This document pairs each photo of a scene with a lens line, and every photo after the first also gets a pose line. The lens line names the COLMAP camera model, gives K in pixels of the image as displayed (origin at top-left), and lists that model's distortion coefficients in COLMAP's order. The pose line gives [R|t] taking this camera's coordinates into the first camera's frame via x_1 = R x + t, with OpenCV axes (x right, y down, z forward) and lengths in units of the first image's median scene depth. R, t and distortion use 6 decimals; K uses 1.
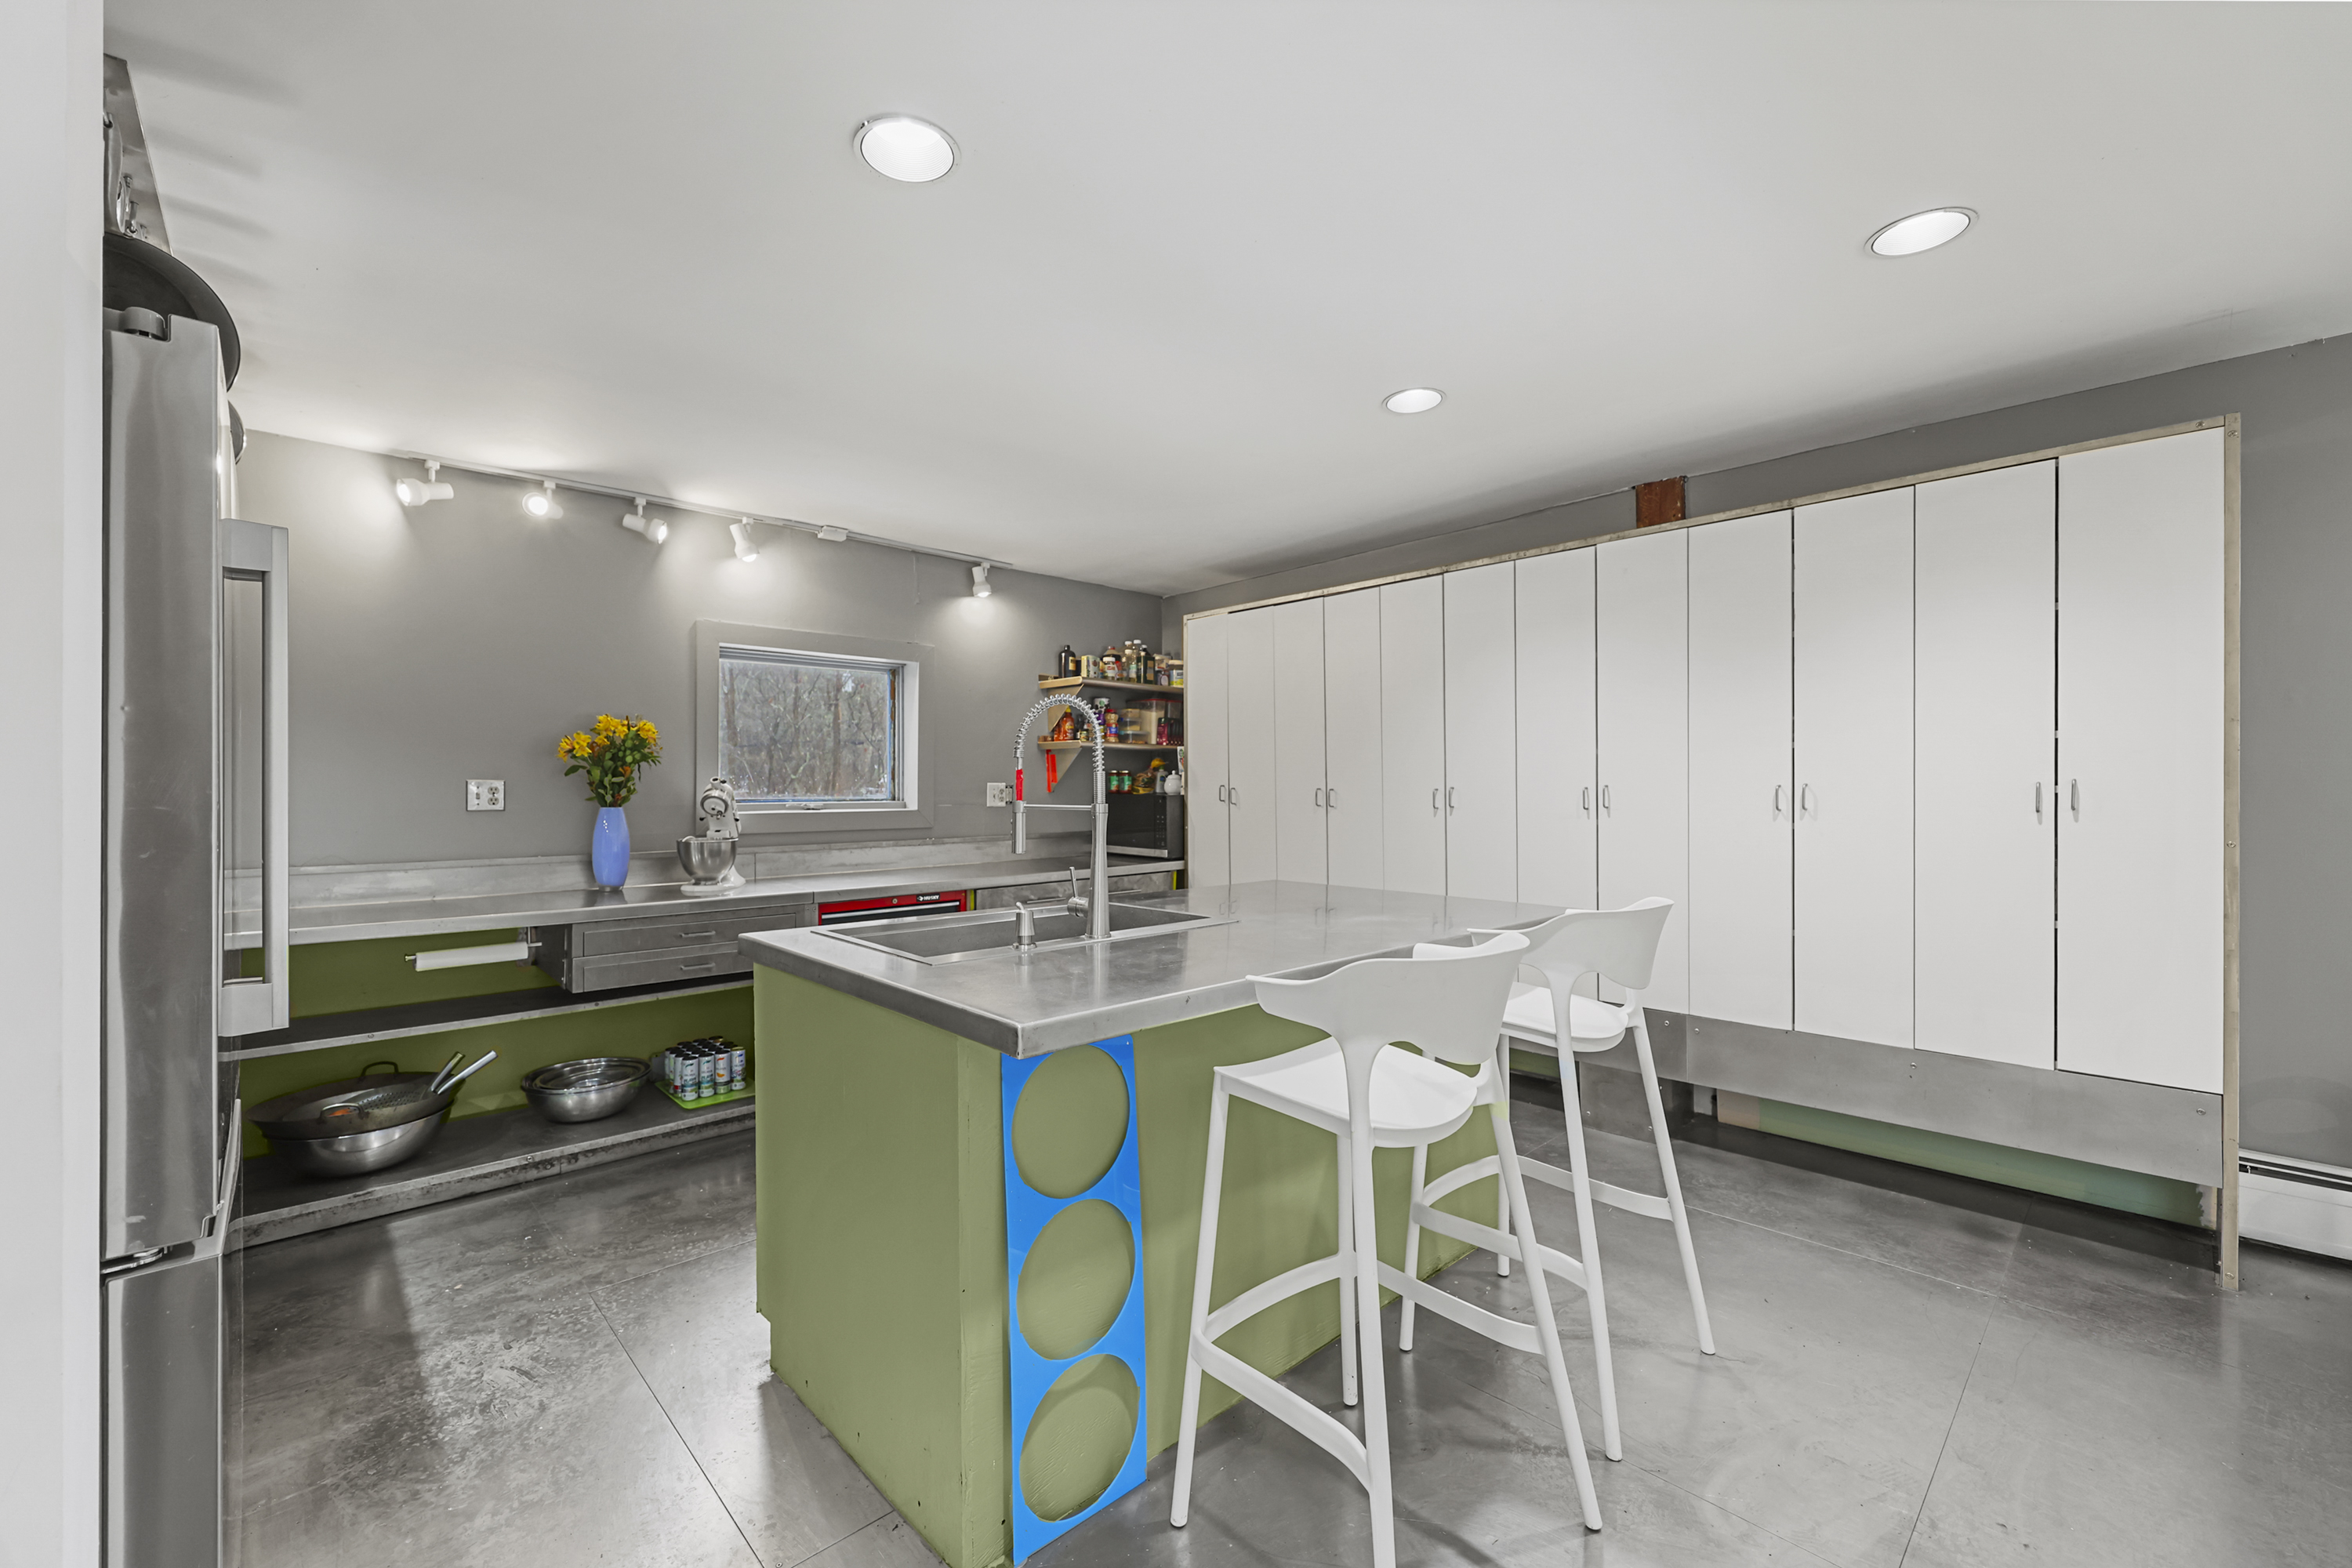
lens RADIAL K [[952.9, 0, 1177.6], [0, 952.9, 786.7], [0, 0, 1]] dist [-0.000935, 0.001178]
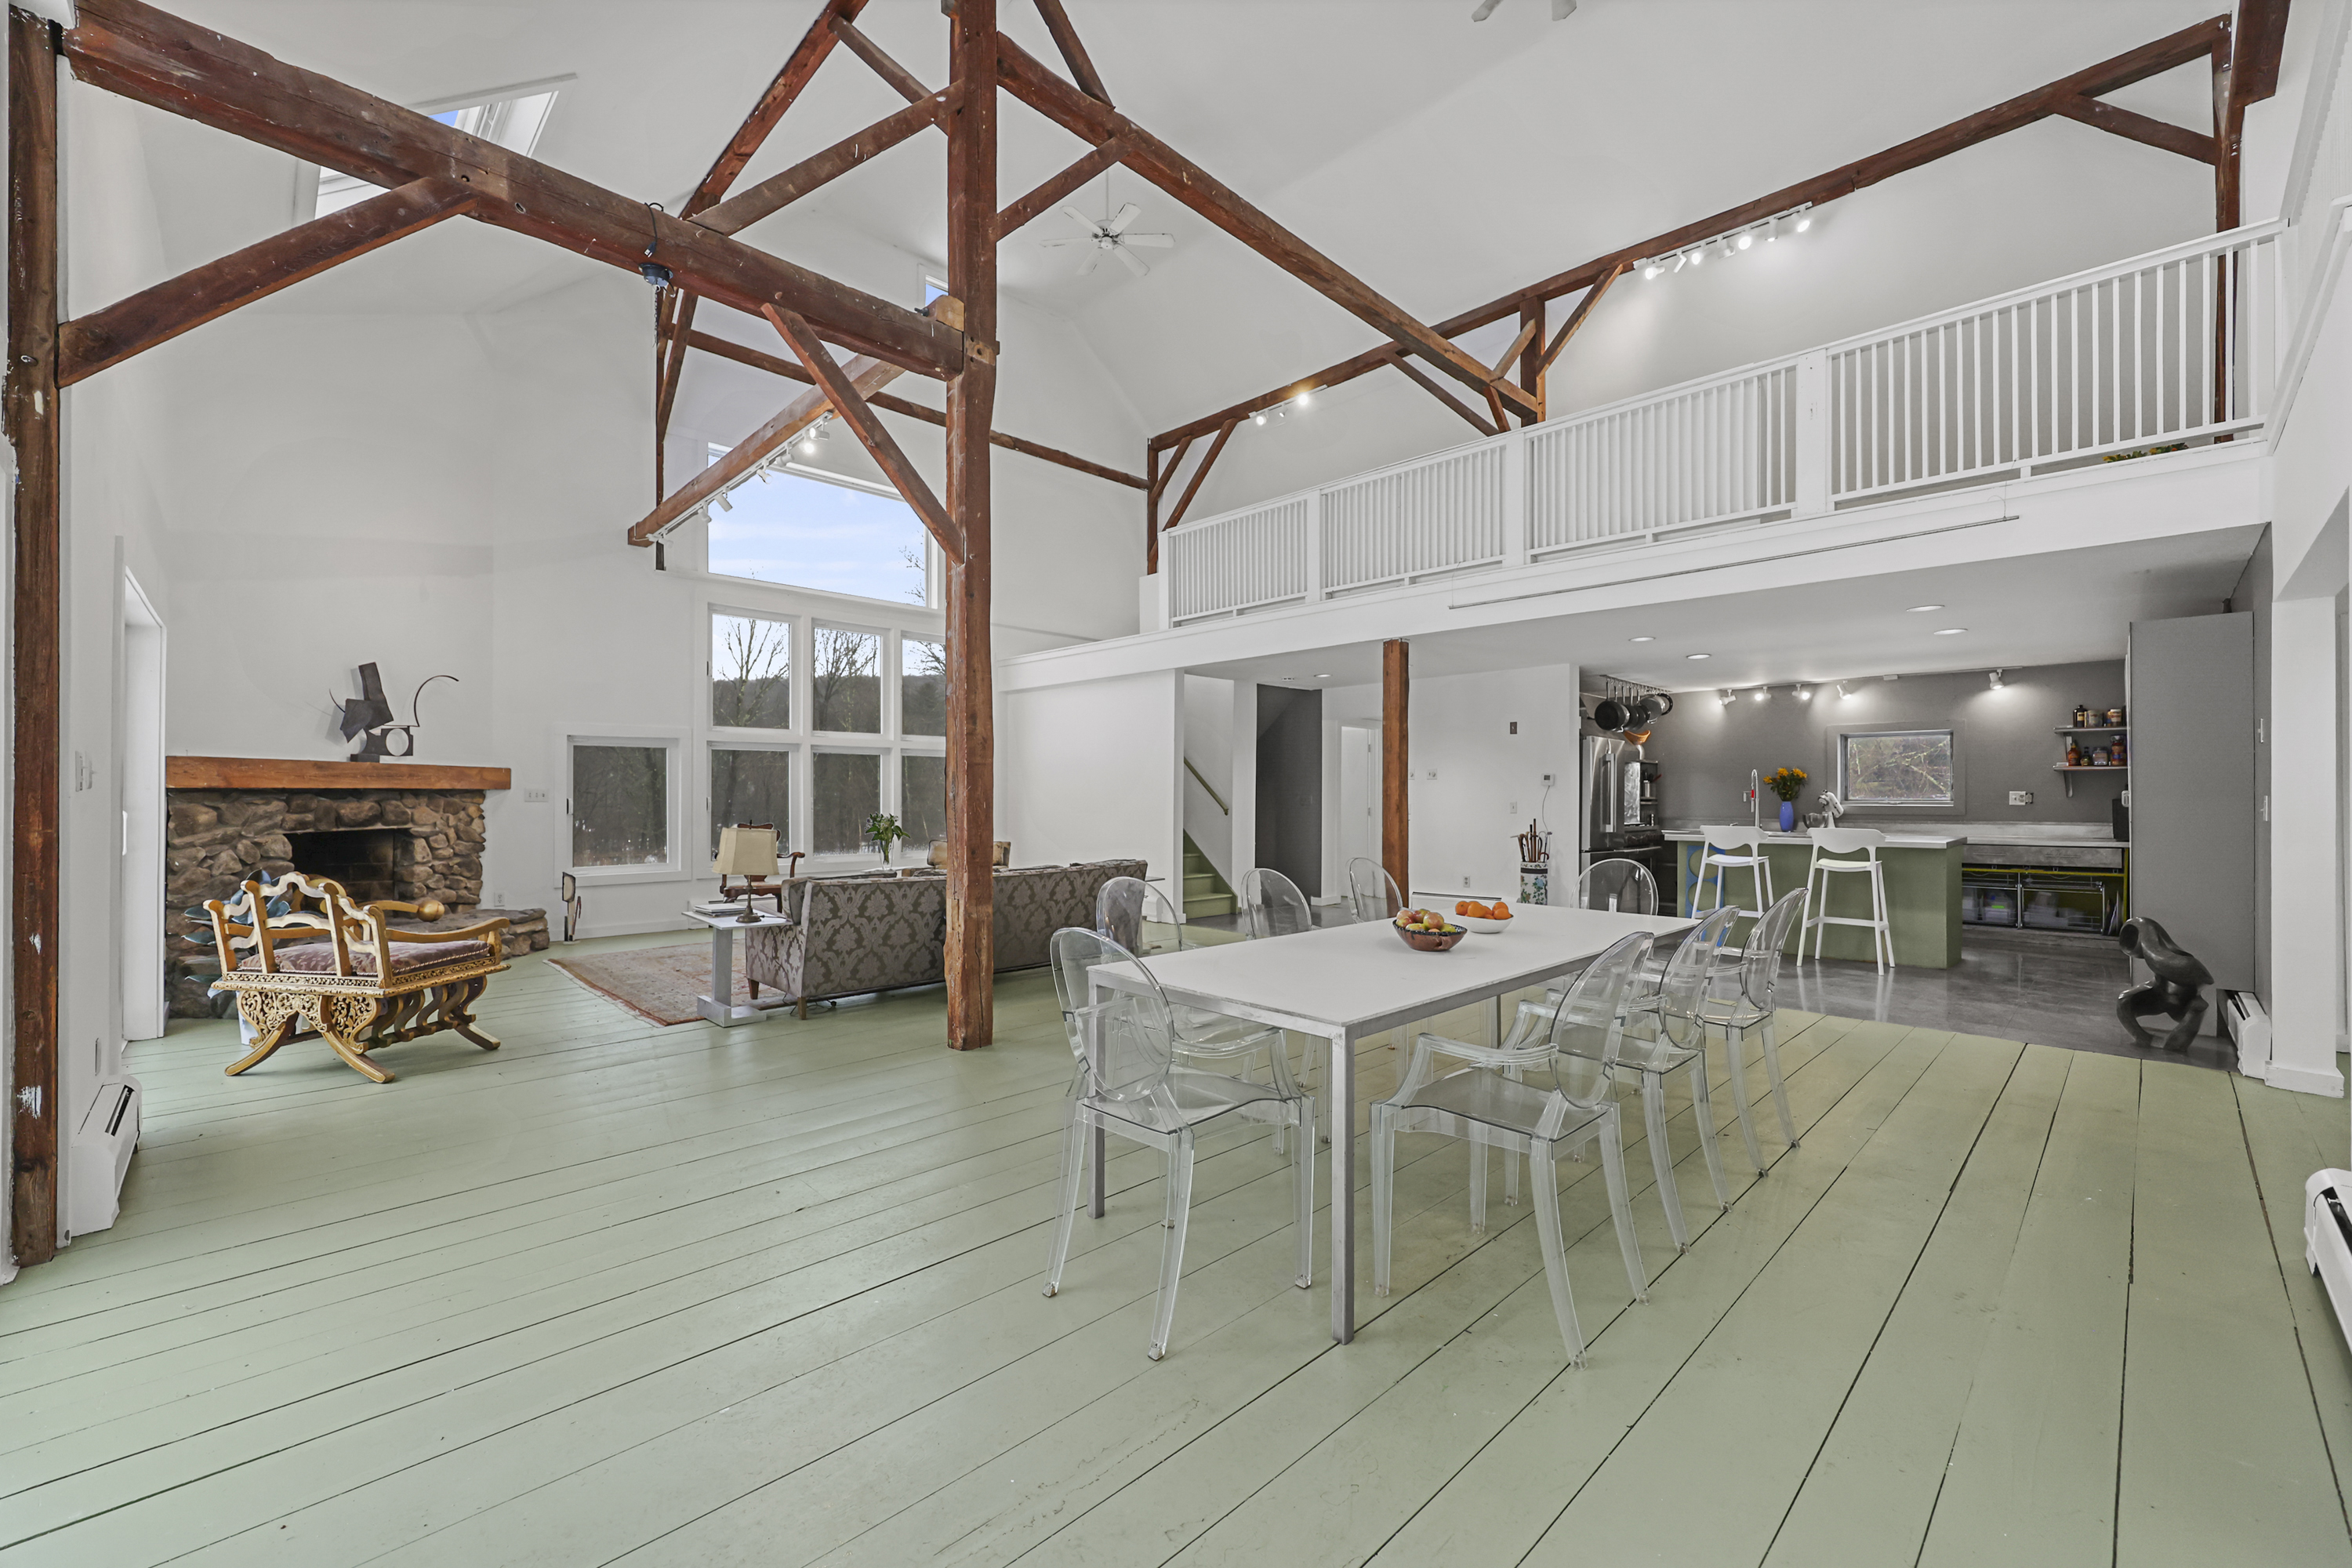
lens RADIAL K [[952.9, 0, 1181.4], [0, 952.9, 787.3], [0, 0, 1]] dist [-0.000935, 0.001178]
pose [[0.024610, -0.006869, -0.999674, 1.717075], [-0.000356, 0.999976, -0.006880, 0.000296], [0.999697, 0.000525, 0.024607, -0.648852]]
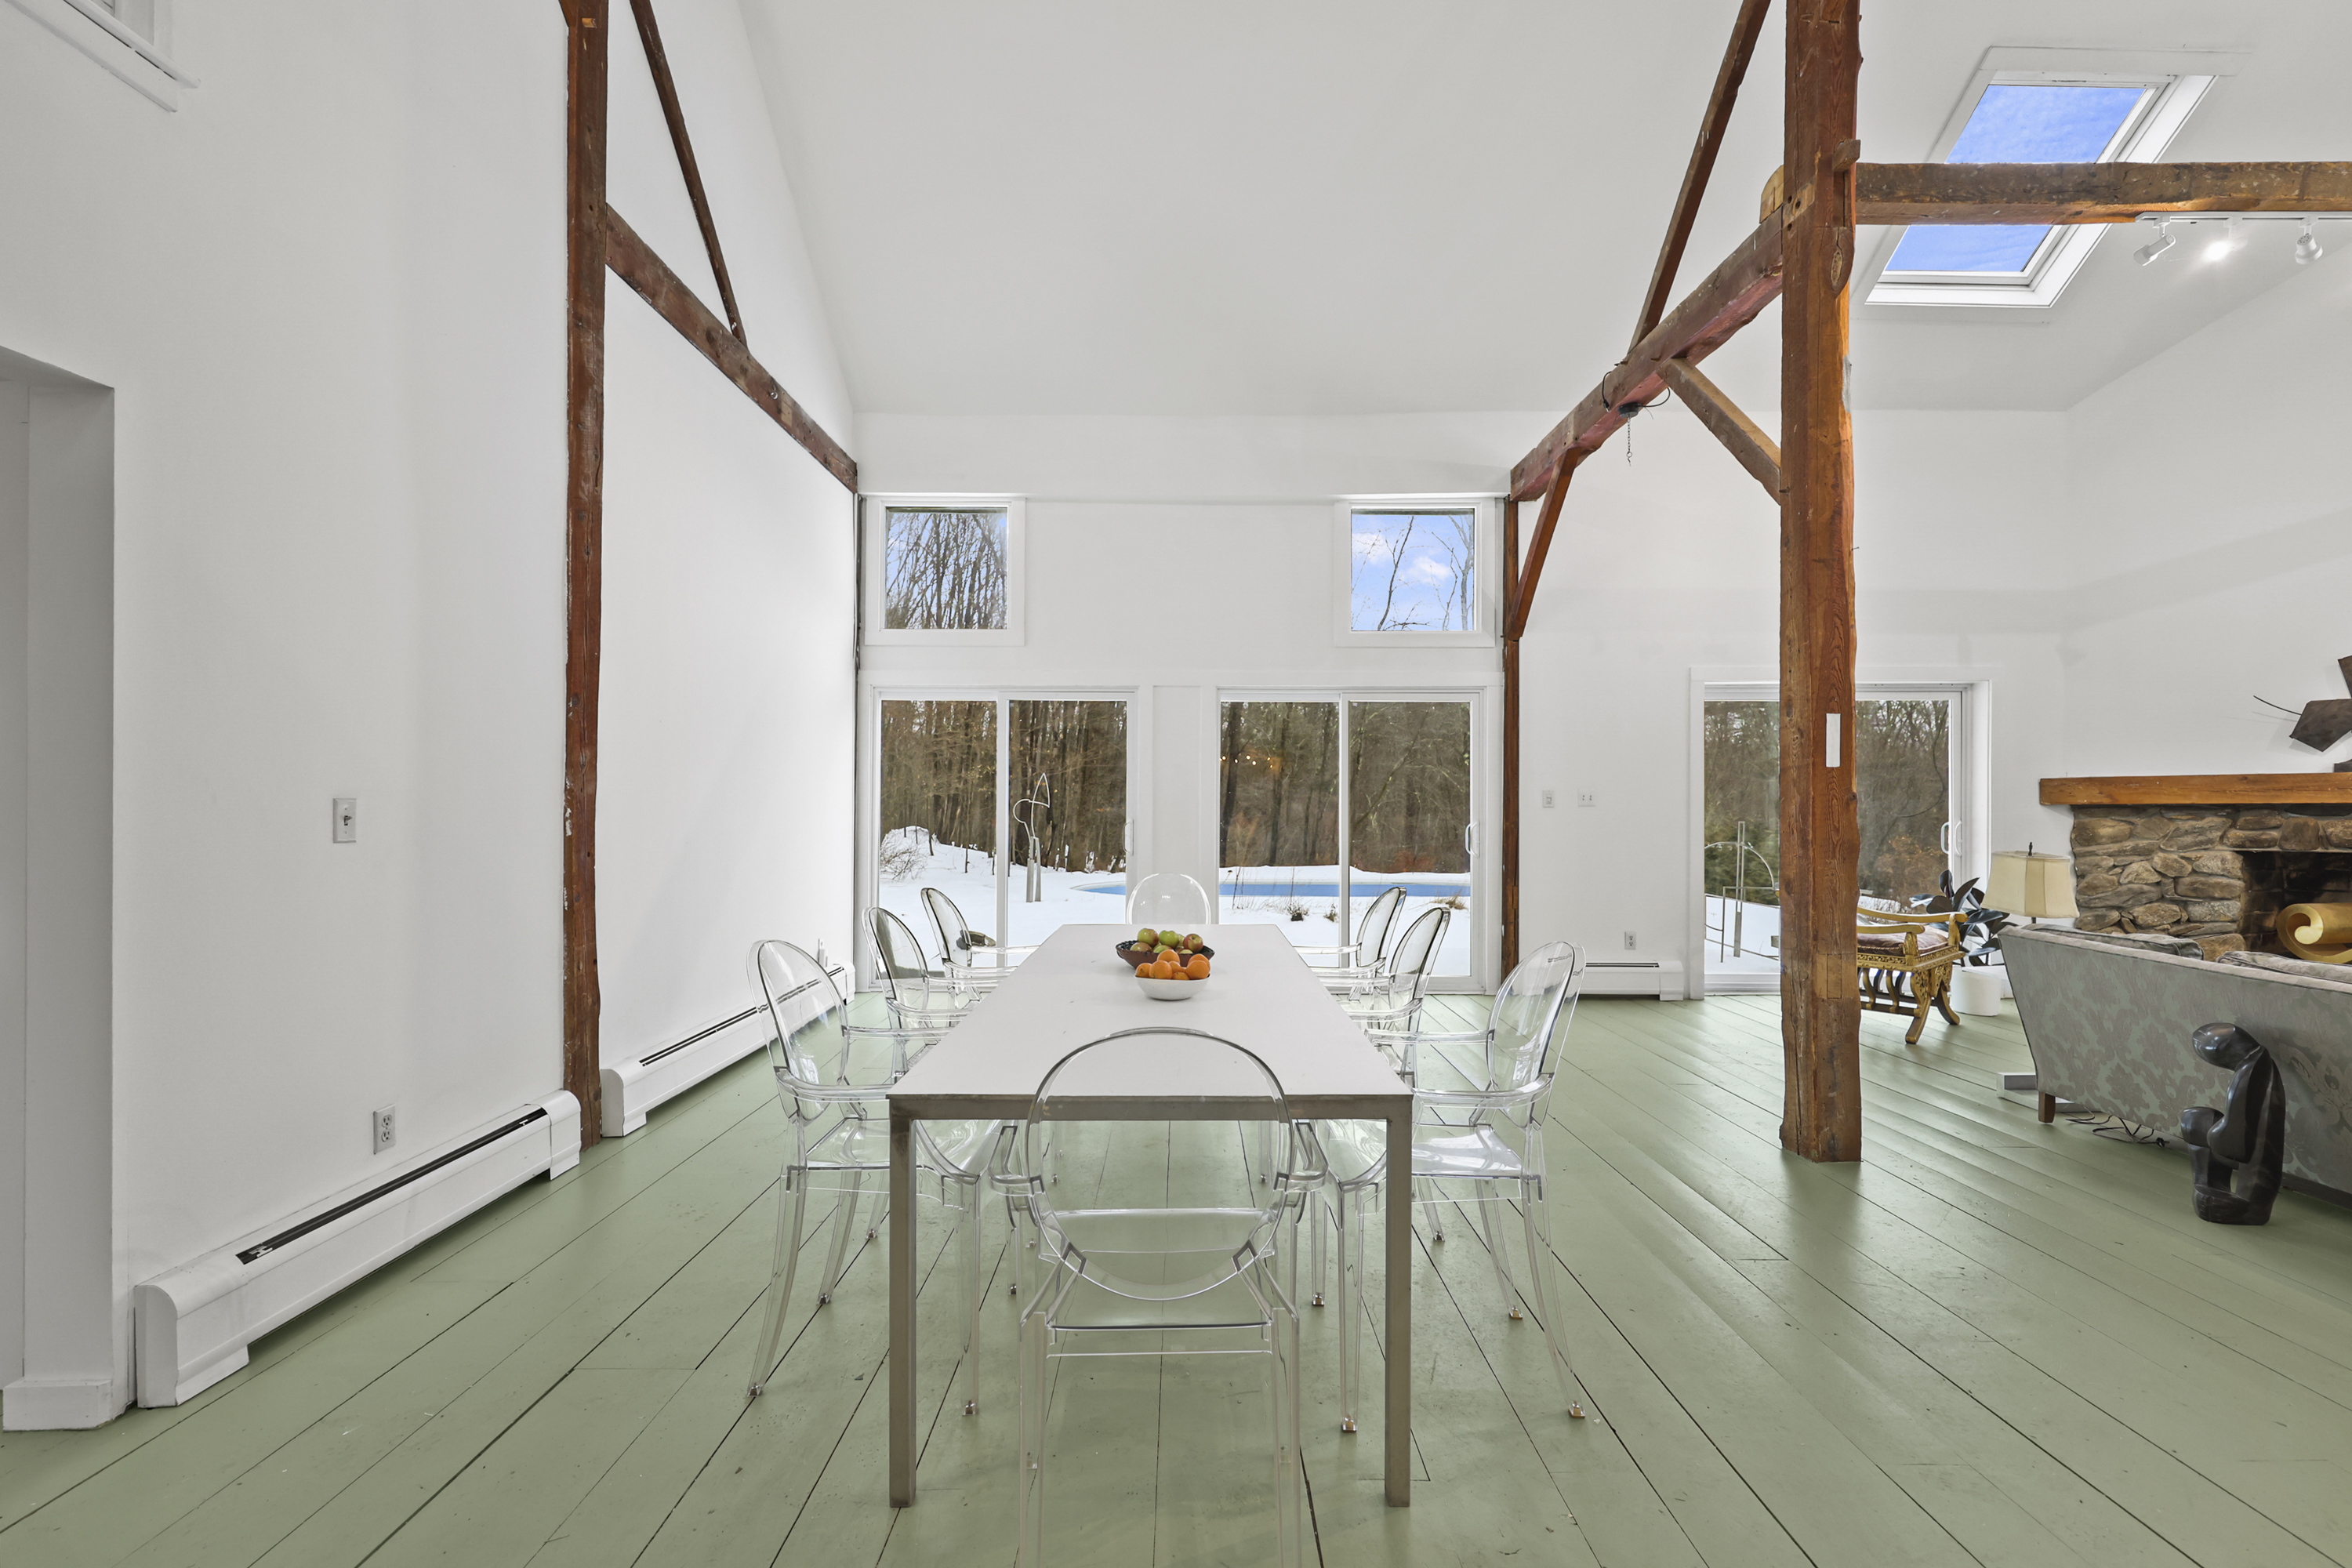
lens RADIAL K [[952.9, 0, 1181.6], [0, 952.9, 799.9], [0, 0, 1]] dist [-0.000935, 0.001178]
pose [[-0.729824, 0.004524, 0.683620, 0.505648], [-0.002643, 0.999952, -0.009439, 0.003586], [-0.683630, -0.008696, -0.729777, 0.056163]]
